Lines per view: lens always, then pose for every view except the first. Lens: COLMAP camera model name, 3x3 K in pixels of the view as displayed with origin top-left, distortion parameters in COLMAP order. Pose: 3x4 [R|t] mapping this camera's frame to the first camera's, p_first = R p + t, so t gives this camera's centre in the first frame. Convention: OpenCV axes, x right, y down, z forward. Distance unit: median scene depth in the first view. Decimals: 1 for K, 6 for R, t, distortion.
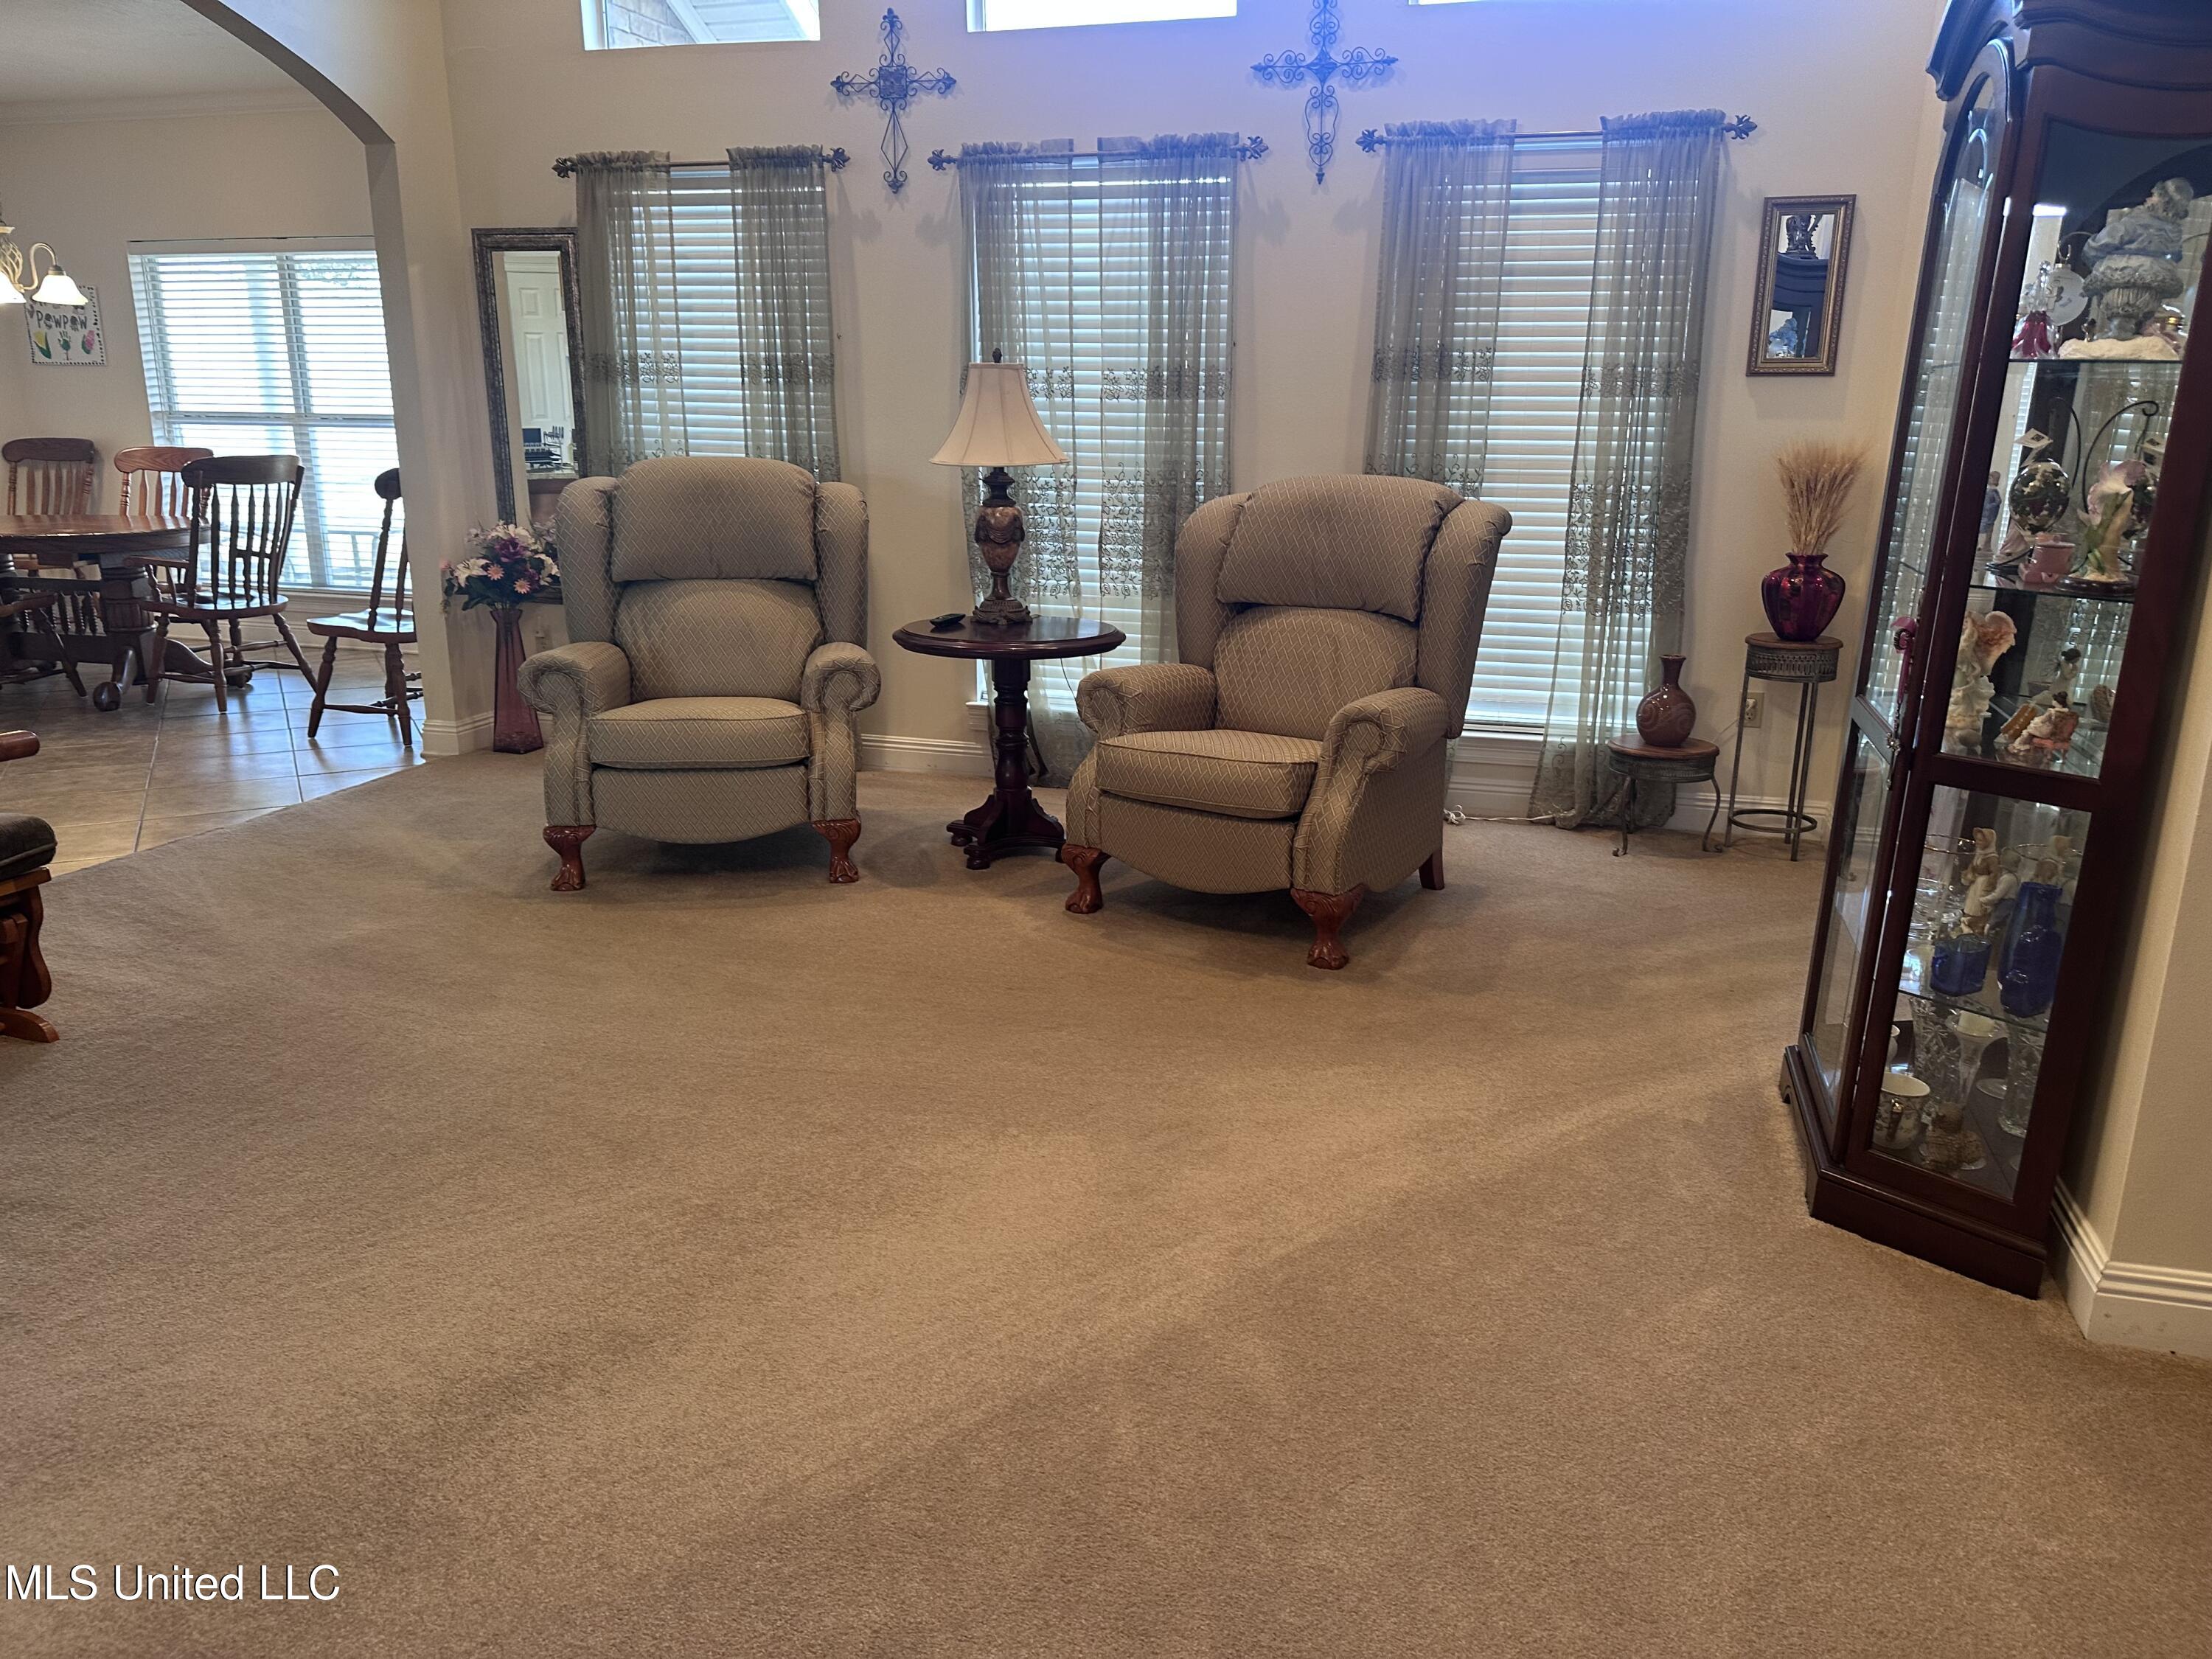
lens RADIAL K [[1566.7, 0, 1126.8], [0, 1566.7, 826.9], [0, 0, 1]] dist [0.099777, -0.118189]
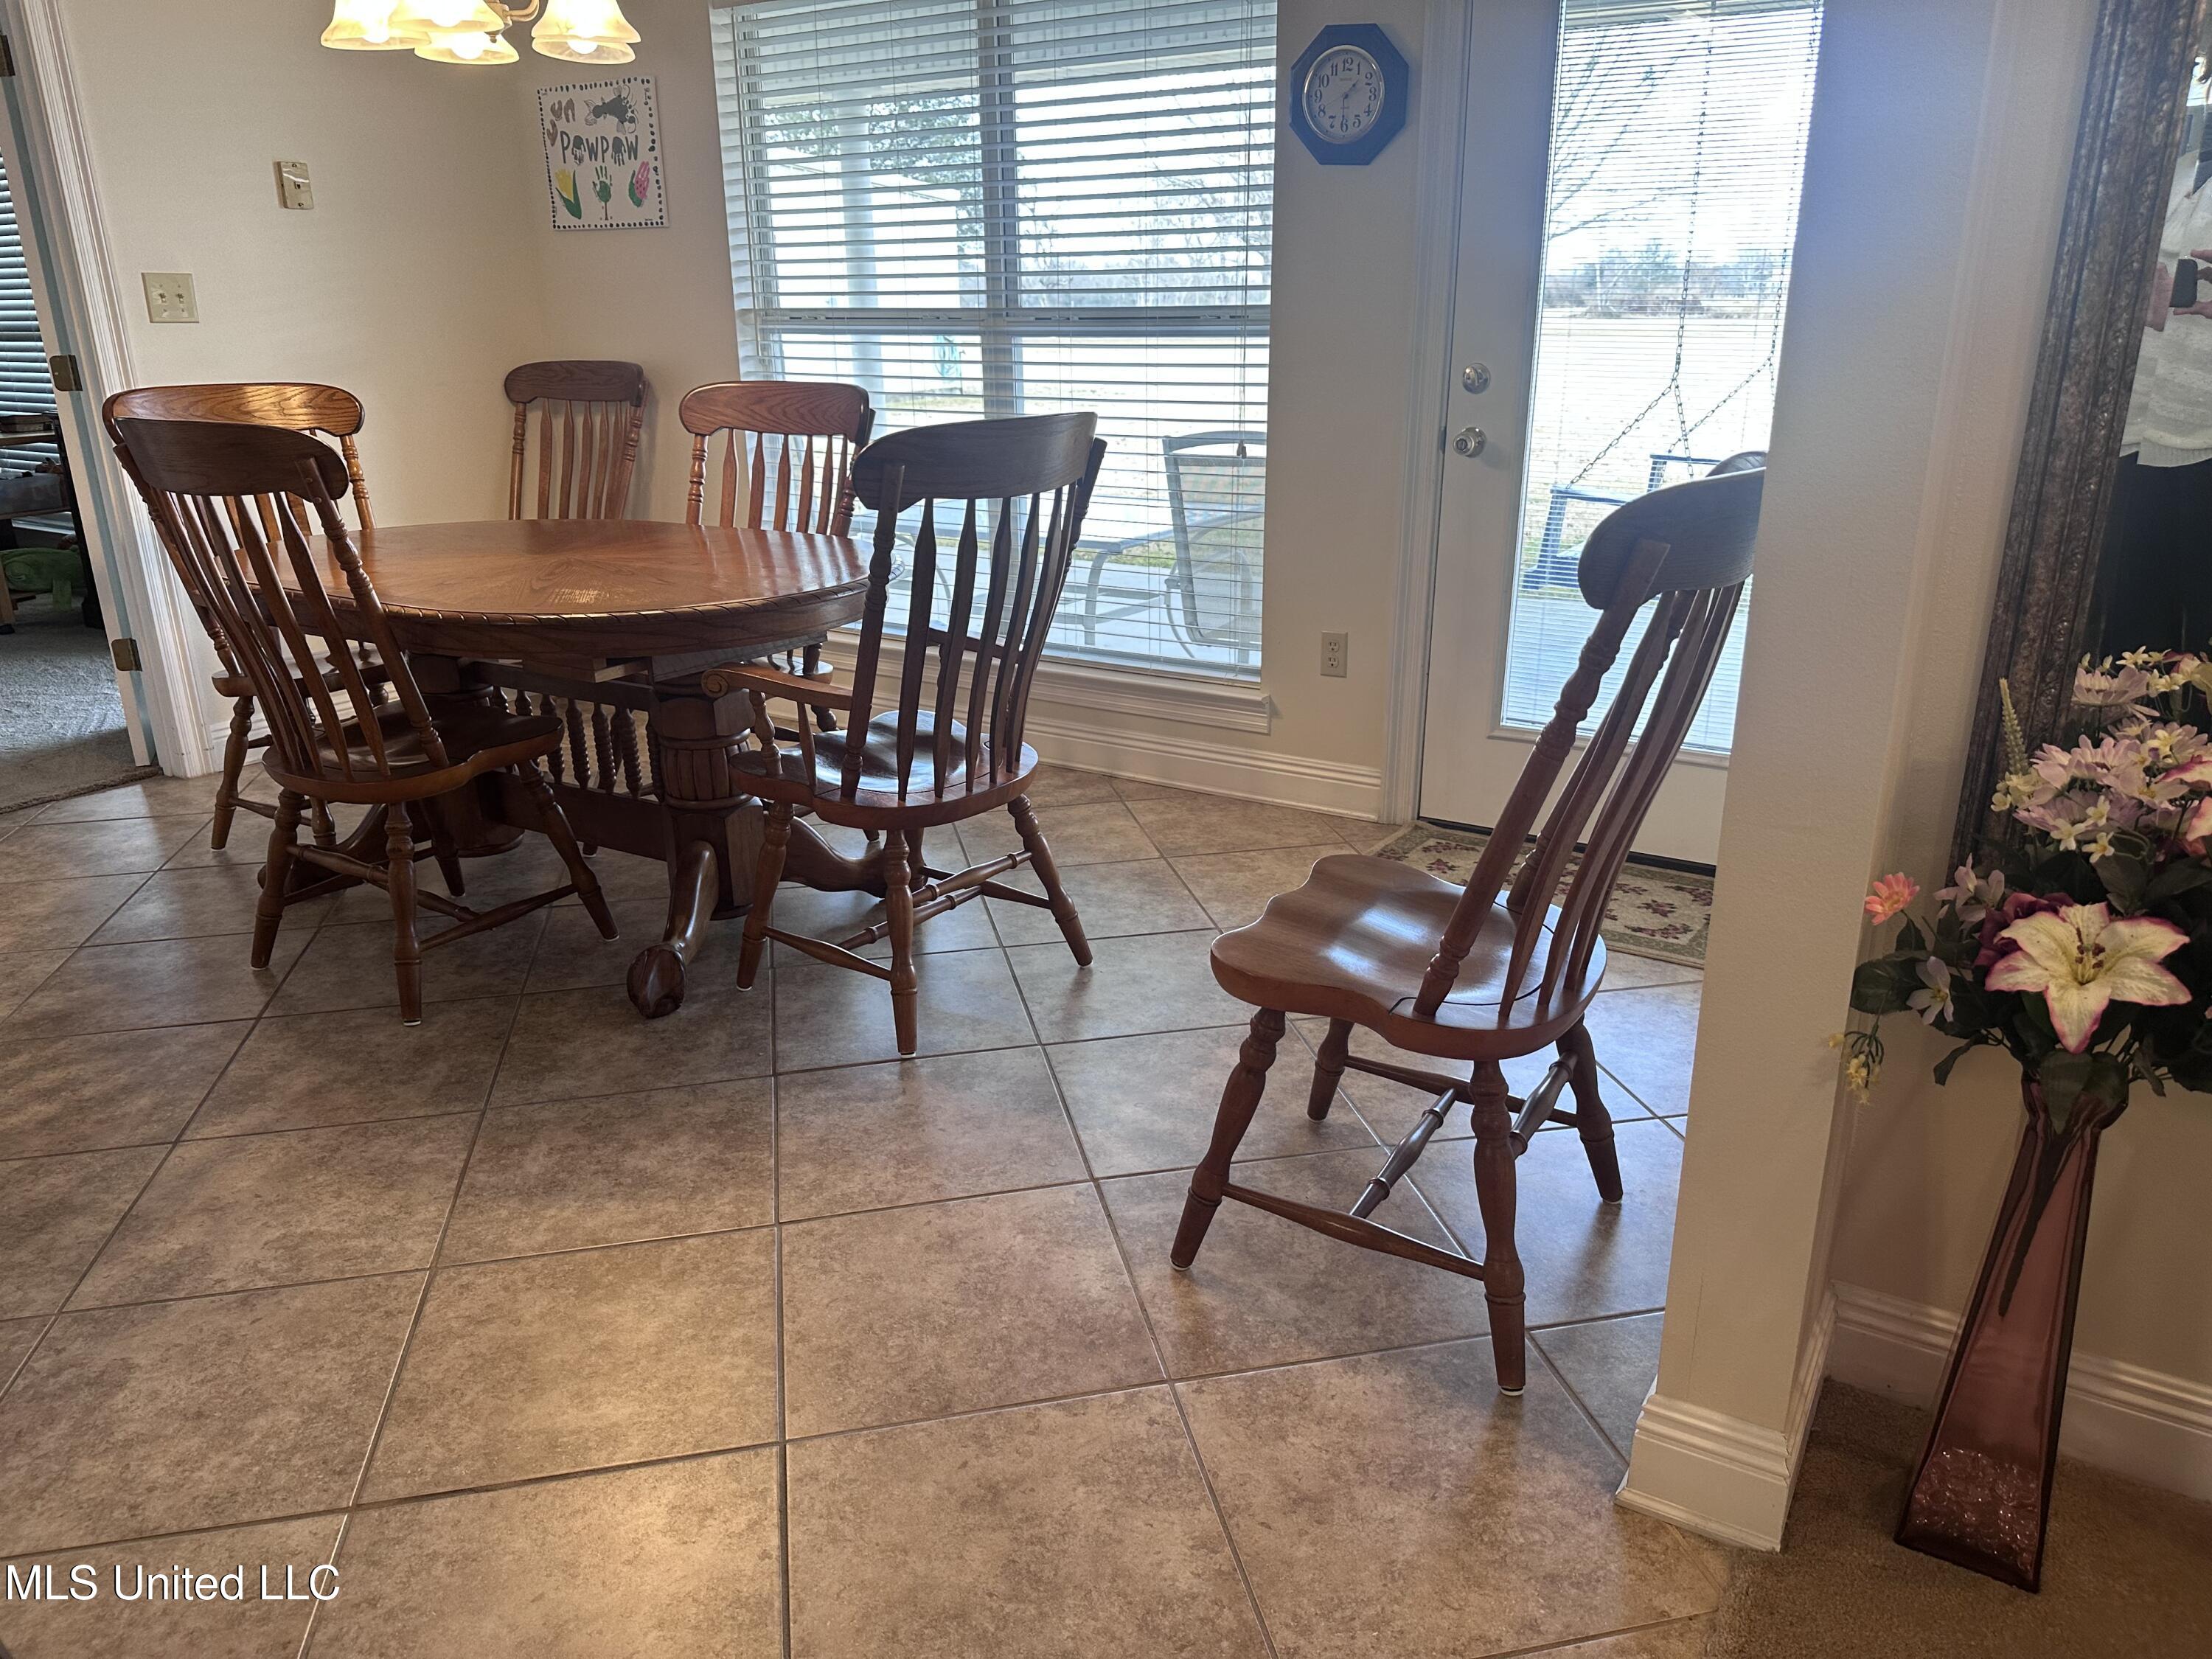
lens RADIAL K [[1533.5, 0, 1106.0], [0, 1533.5, 829.5], [0, 0, 1]] dist [-0.005069, -0.002804]
pose [[0.961443, 0.073480, -0.265006, -0.576473], [-0.054178, 0.995367, 0.079433, -0.224532], [0.269615, -0.062013, 0.960969, 0.888060]]
